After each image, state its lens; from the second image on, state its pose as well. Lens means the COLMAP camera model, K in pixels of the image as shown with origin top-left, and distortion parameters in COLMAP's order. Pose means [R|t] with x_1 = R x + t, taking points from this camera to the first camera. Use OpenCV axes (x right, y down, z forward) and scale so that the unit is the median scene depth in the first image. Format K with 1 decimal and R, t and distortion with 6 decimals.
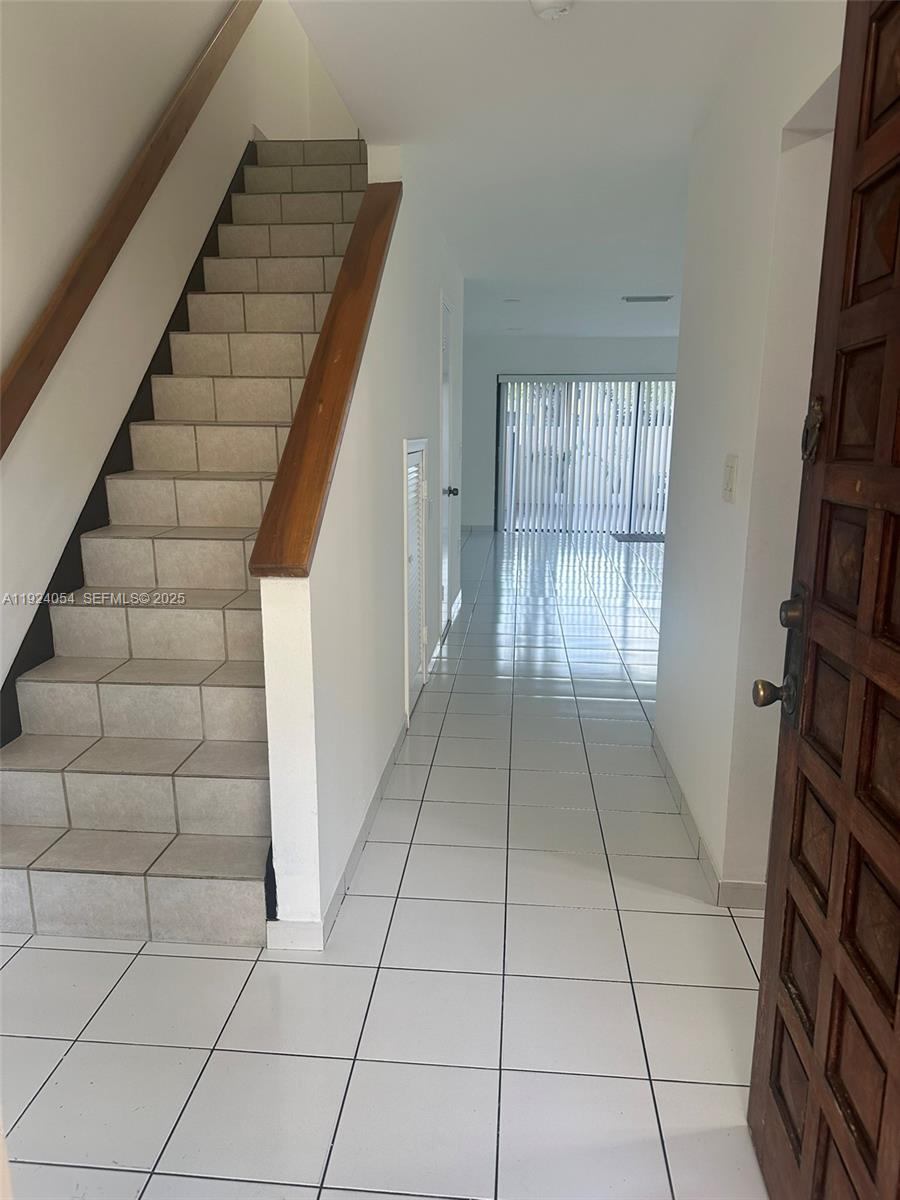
lens RADIAL K [[830.4, 0, 450.1], [0, 830.4, 605.6], [0, 0, 1]] dist [0.003708, 0.000001]
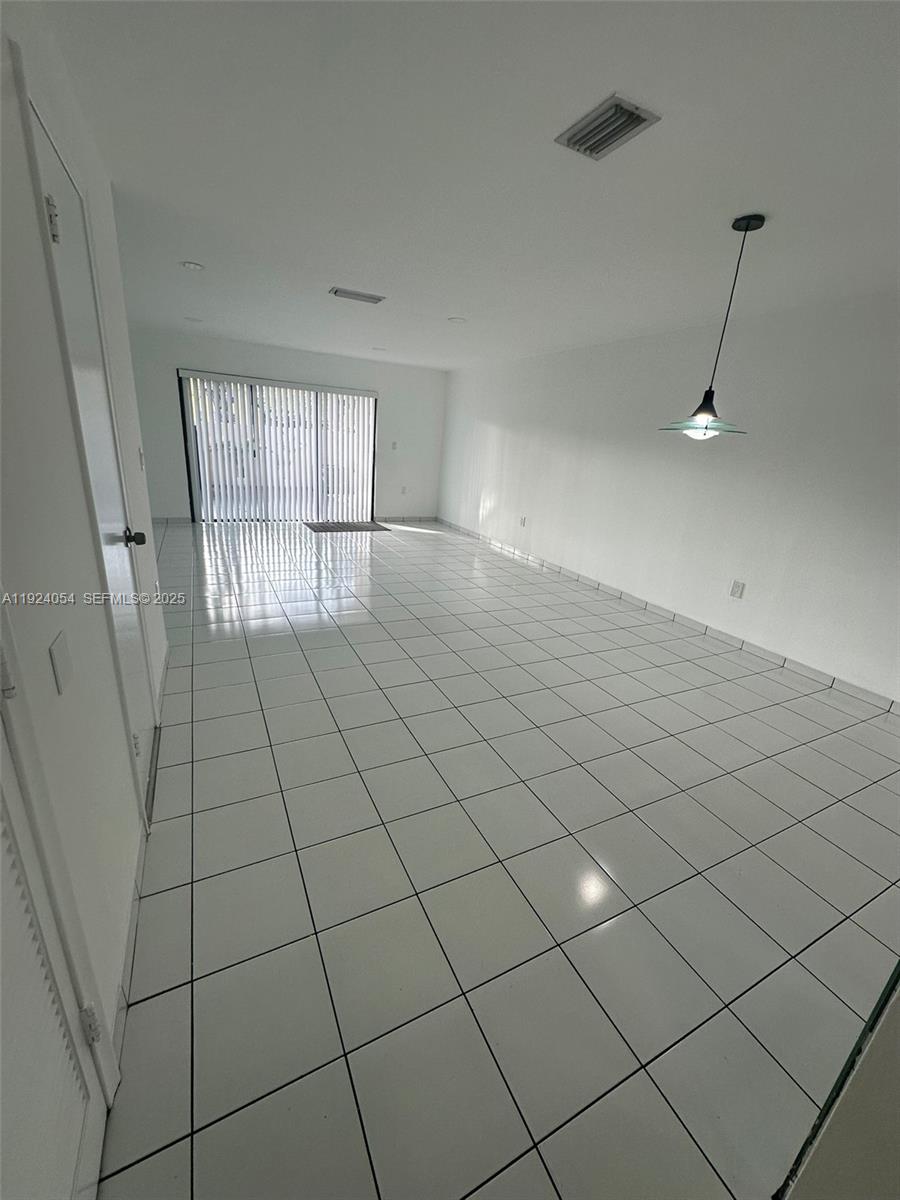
lens RADIAL K [[478.9, 0, 456.5], [0, 478.9, 599.5], [0, 0, 1]] dist [0.003844, 0.000118]
pose [[0.845096, -0.112459, 0.522653, 0.006761], [0.042563, 0.988675, 0.143911, -0.066302], [-0.532918, -0.099373, 0.840311, 0.287511]]
